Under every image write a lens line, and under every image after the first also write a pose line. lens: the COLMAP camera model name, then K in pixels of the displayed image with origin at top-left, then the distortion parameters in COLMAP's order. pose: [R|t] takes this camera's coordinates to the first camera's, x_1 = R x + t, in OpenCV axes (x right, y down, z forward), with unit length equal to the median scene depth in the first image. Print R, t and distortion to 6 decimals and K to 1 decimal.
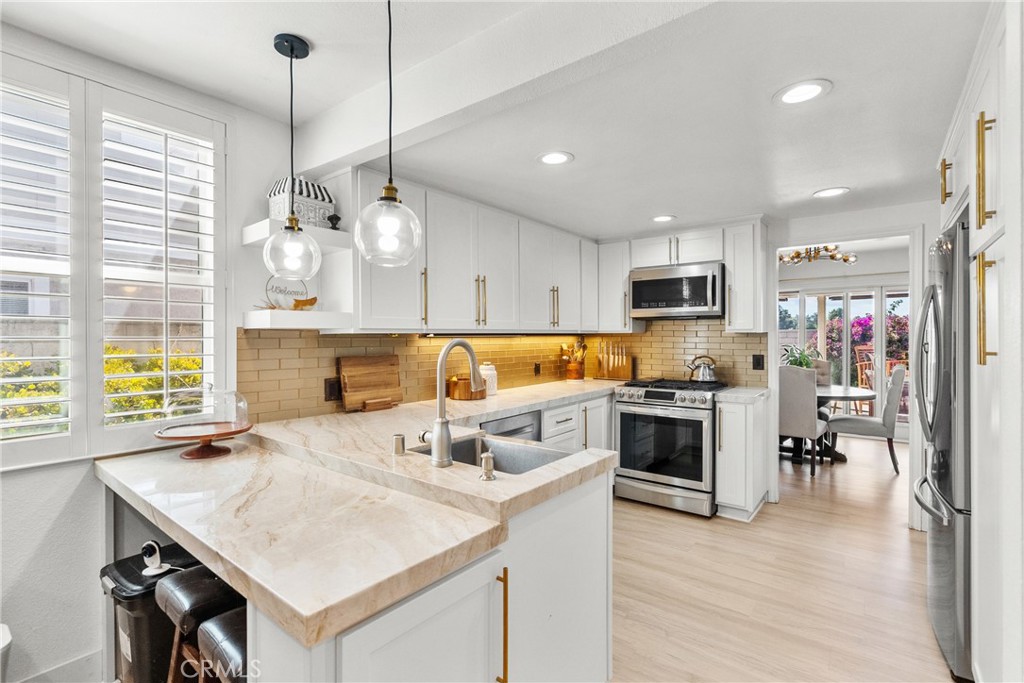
lens RADIAL K [[470.0, 0, 511.1], [0, 470.0, 339.7], [0, 0, 1]] dist [0.000068, 0.000517]
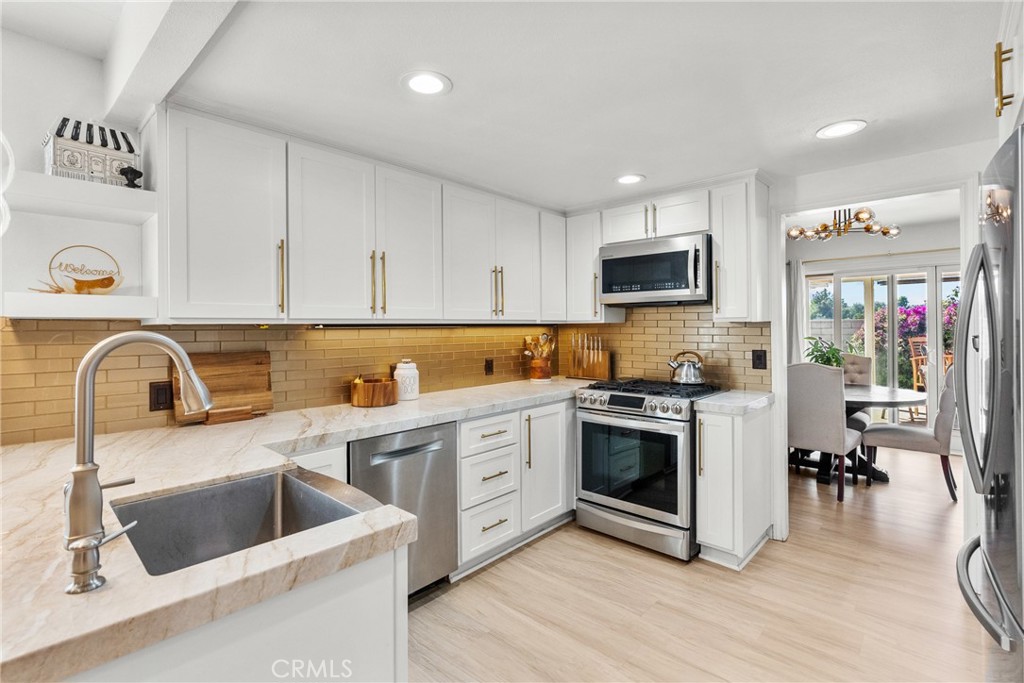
lens RADIAL K [[470.0, 0, 513.5], [0, 470.0, 325.3], [0, 0, 1]] dist [0.000068, 0.000517]
pose [[0.996521, -0.003482, -0.083275, 0.187849], [0.002438, 0.999917, -0.012644, -0.000390], [0.083312, 0.012397, 0.996446, 0.187010]]
